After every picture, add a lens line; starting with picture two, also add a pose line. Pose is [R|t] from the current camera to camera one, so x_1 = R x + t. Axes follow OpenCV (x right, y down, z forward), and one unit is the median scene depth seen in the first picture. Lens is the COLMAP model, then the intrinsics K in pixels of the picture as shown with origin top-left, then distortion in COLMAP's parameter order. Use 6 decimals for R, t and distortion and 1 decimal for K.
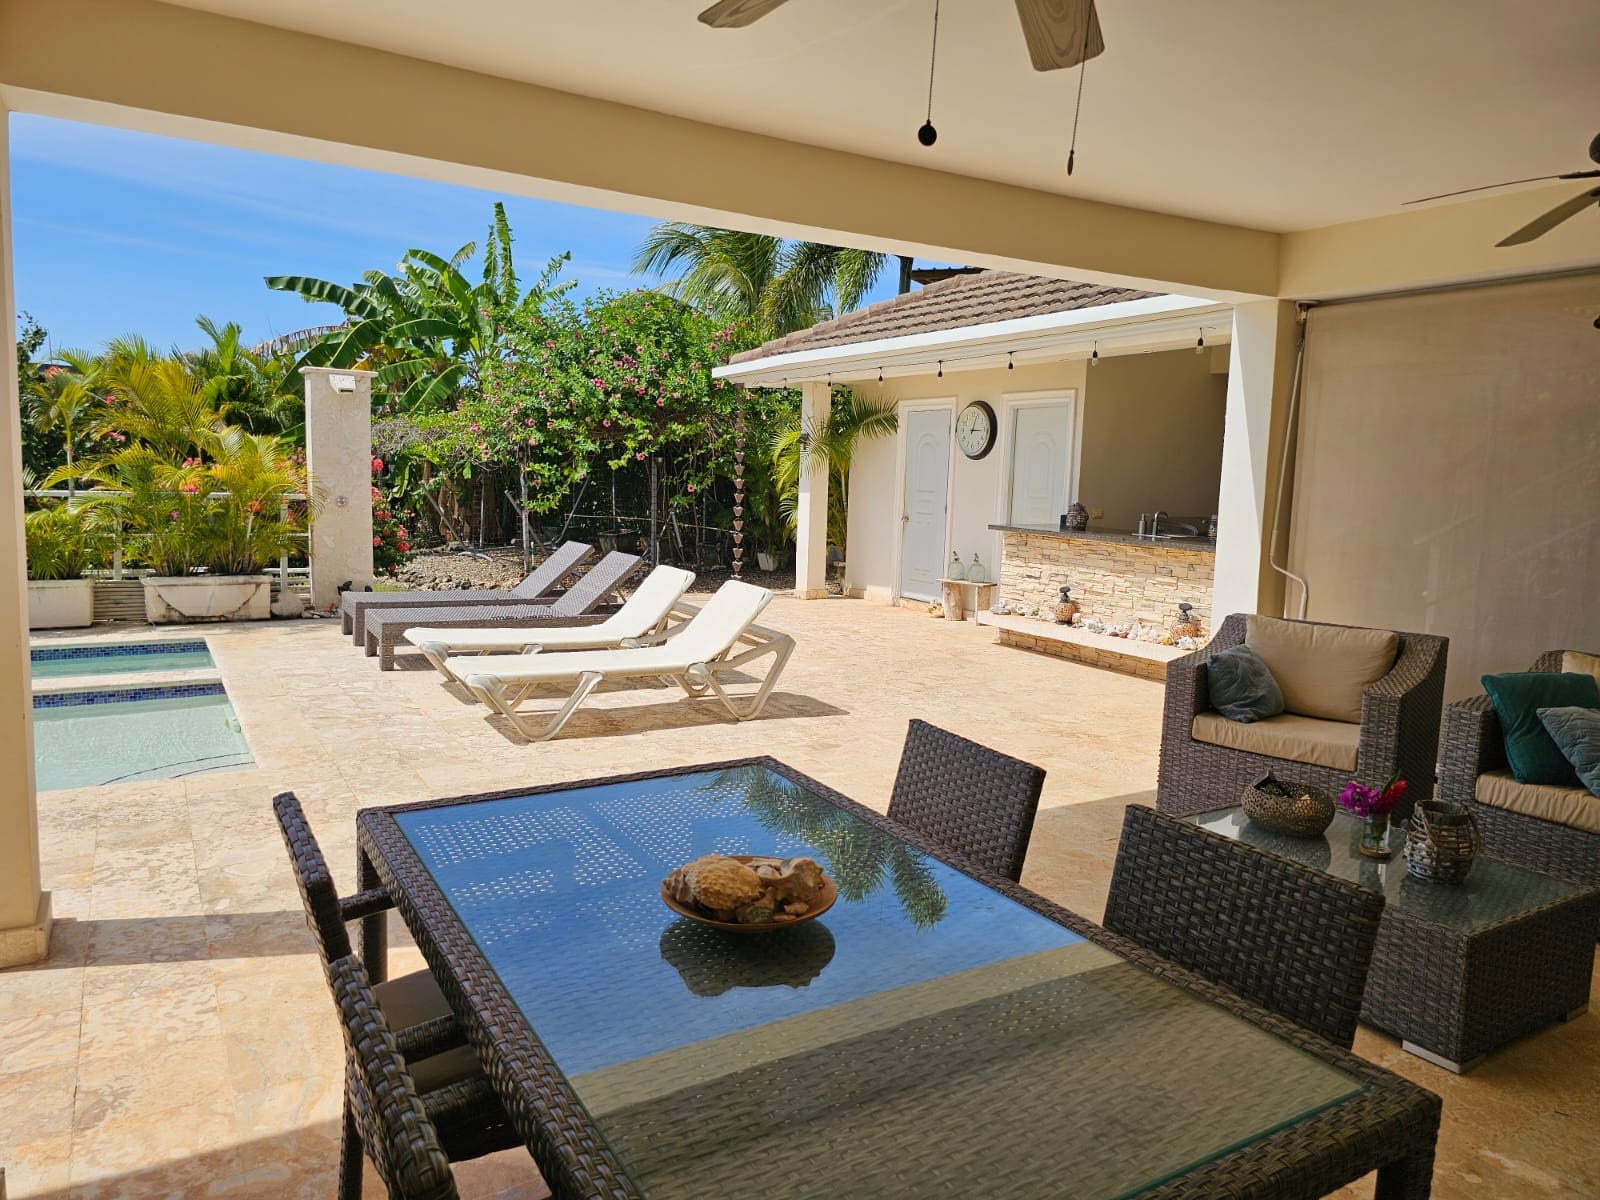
lens RADIAL K [[1072.5, 0, 800.0], [0, 1072.5, 600.0], [0, 0, 1]] dist [0.003061, 0.000003]
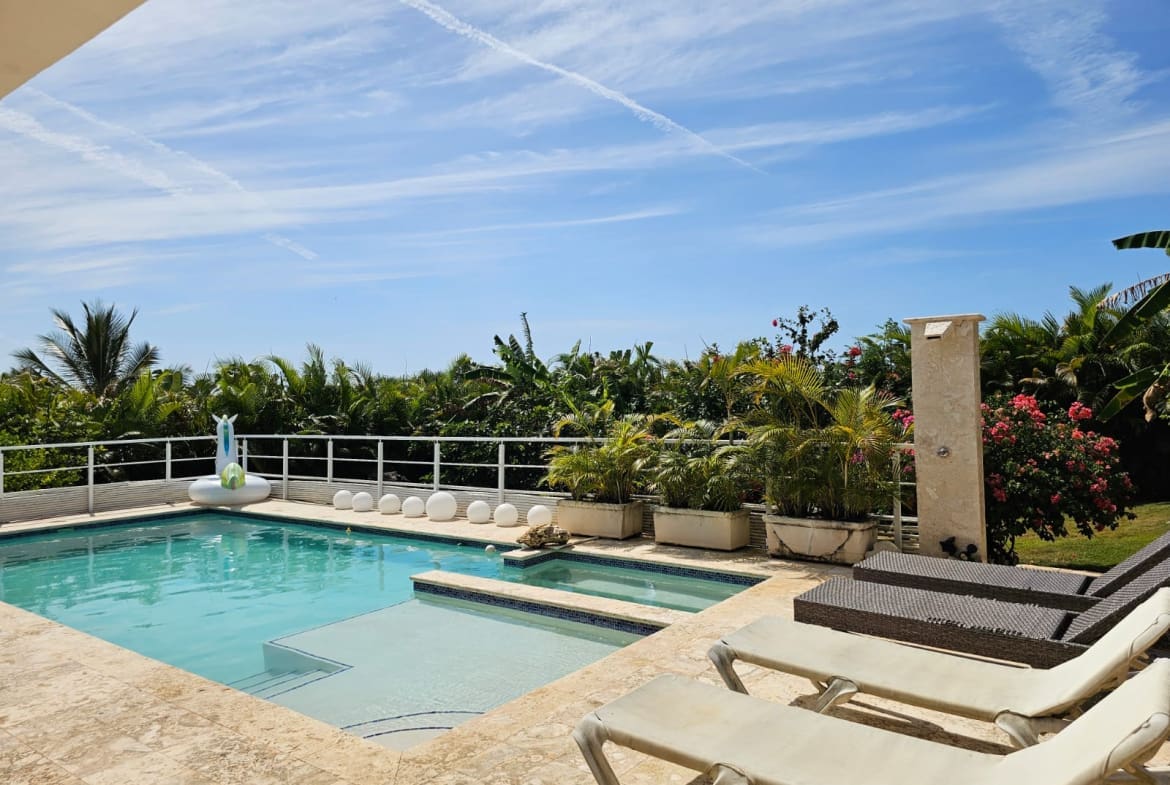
lens RADIAL K [[790.4, 0, 585.0], [0, 790.4, 392.5], [0, 0, 1]] dist [0.058126, -0.070424]
pose [[0.373946, -0.051726, -0.926007, 0.119026], [-0.084120, 0.992437, -0.089407, -0.057399], [0.923628, 0.111329, 0.366766, 0.468808]]
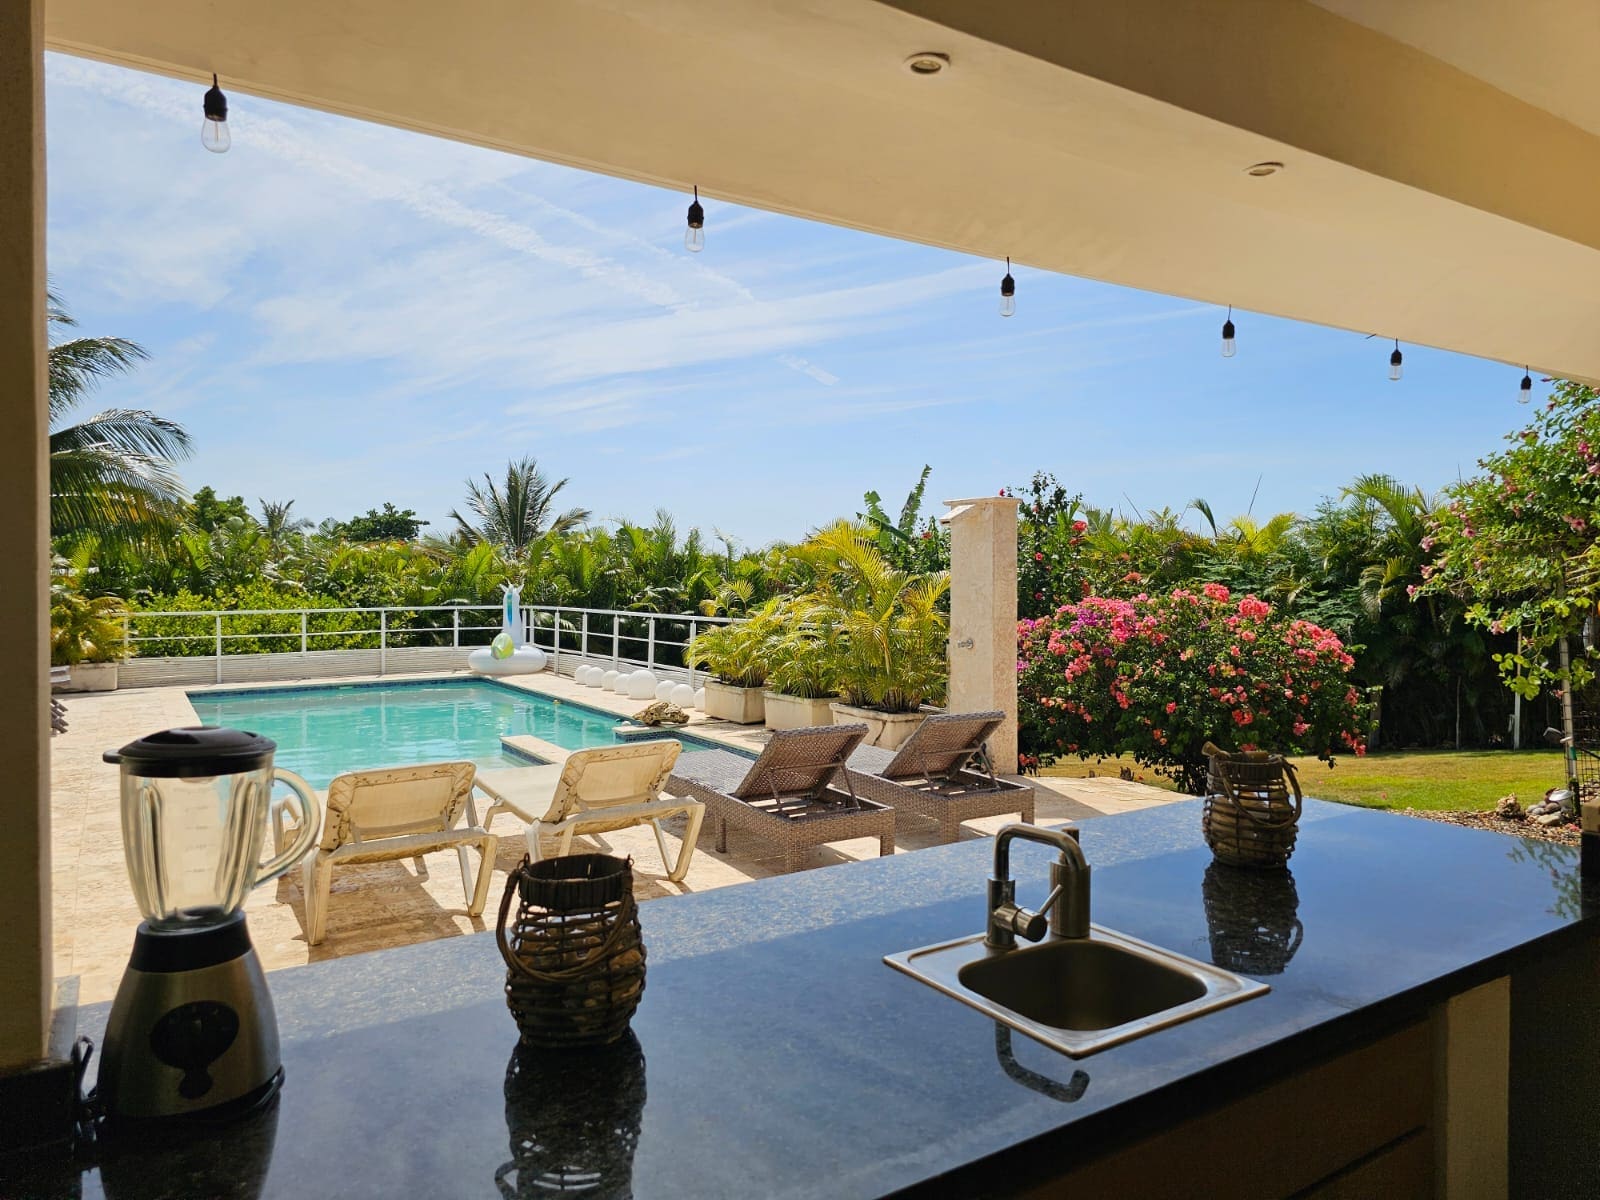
lens RADIAL K [[1072.5, 0, 800.0], [0, 1072.5, 600.0], [0, 0, 1]] dist [0.003061, 0.000003]
pose [[0.038894, -0.011464, -0.999178, 0.491485], [-0.125451, 0.991967, -0.016264, -0.101689], [0.991337, 0.125980, 0.037143, 0.876736]]
